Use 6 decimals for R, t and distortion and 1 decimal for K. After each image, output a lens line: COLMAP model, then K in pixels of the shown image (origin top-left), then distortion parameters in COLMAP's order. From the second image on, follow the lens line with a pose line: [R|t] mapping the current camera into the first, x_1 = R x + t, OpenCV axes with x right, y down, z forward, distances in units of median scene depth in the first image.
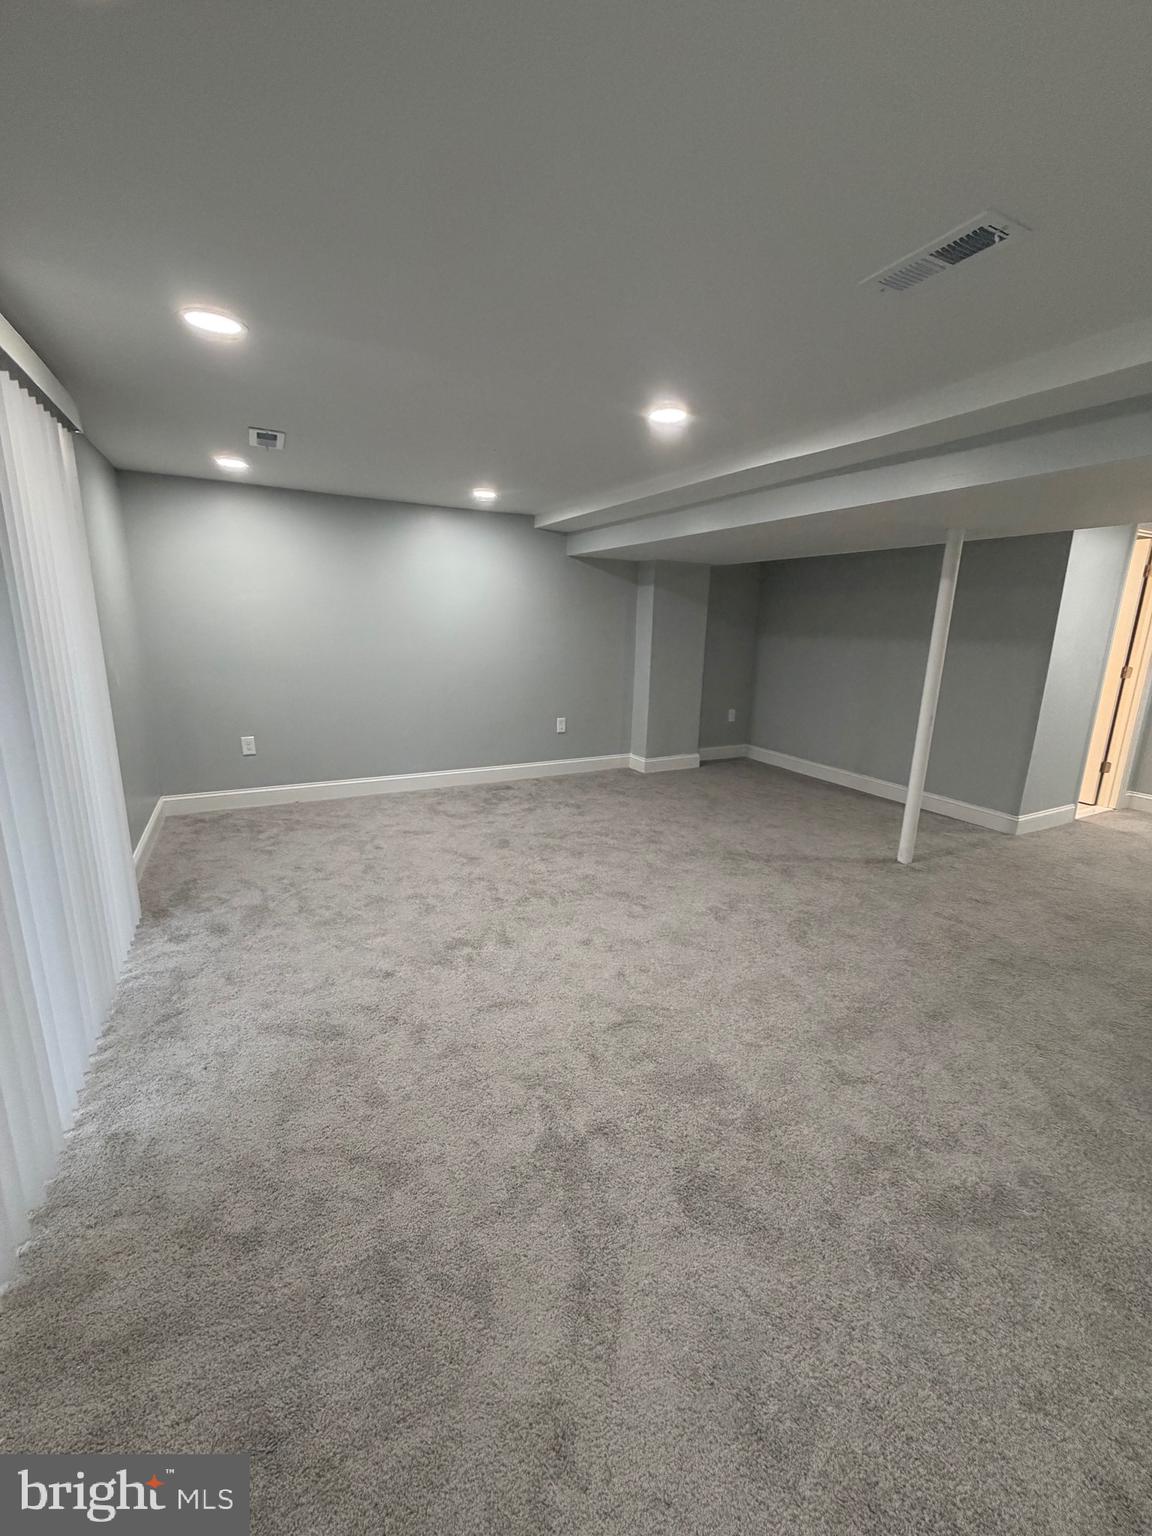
lens RADIAL K [[606.4, 0, 570.0], [0, 606.4, 764.9], [0, 0, 1]] dist [-0.000262, 0.000490]
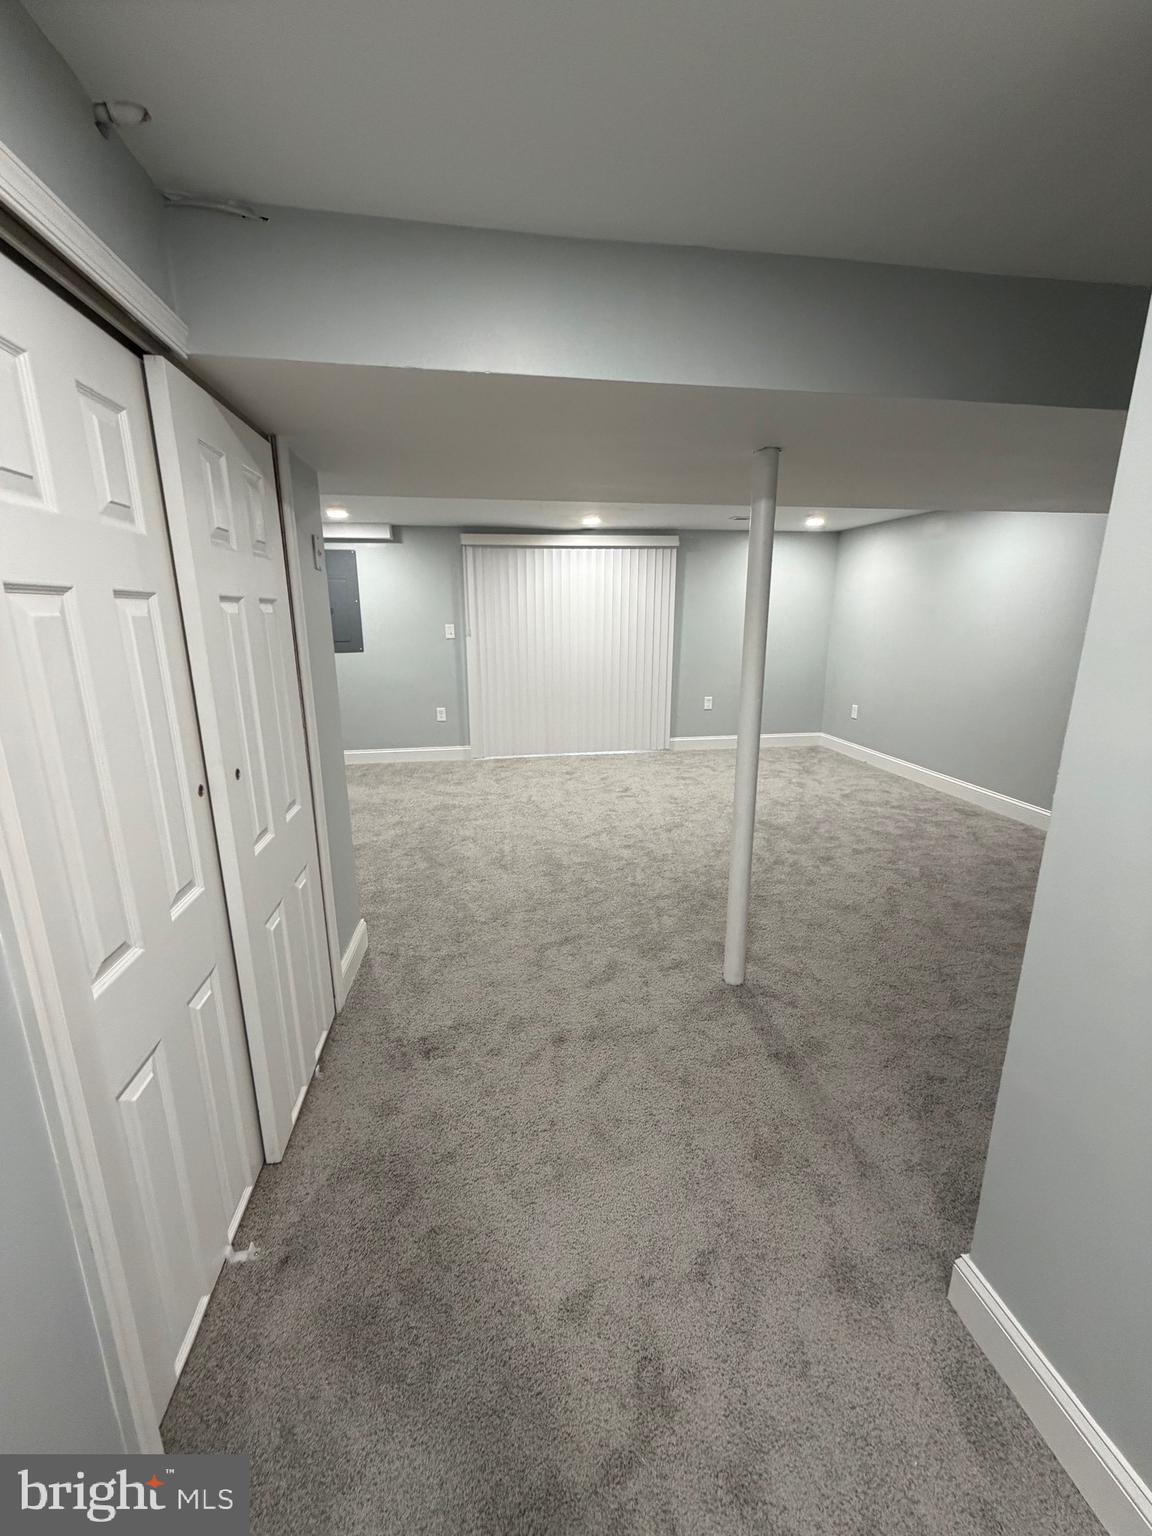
lens RADIAL K [[606.4, 0, 572.2], [0, 606.4, 767.0], [0, 0, 1]] dist [-0.000262, 0.000490]
pose [[-0.315563, 0.211366, -0.925064, 0.953399], [-0.214362, 0.933796, 0.286486, -0.167834], [0.924375, 0.288703, -0.249363, 0.760525]]
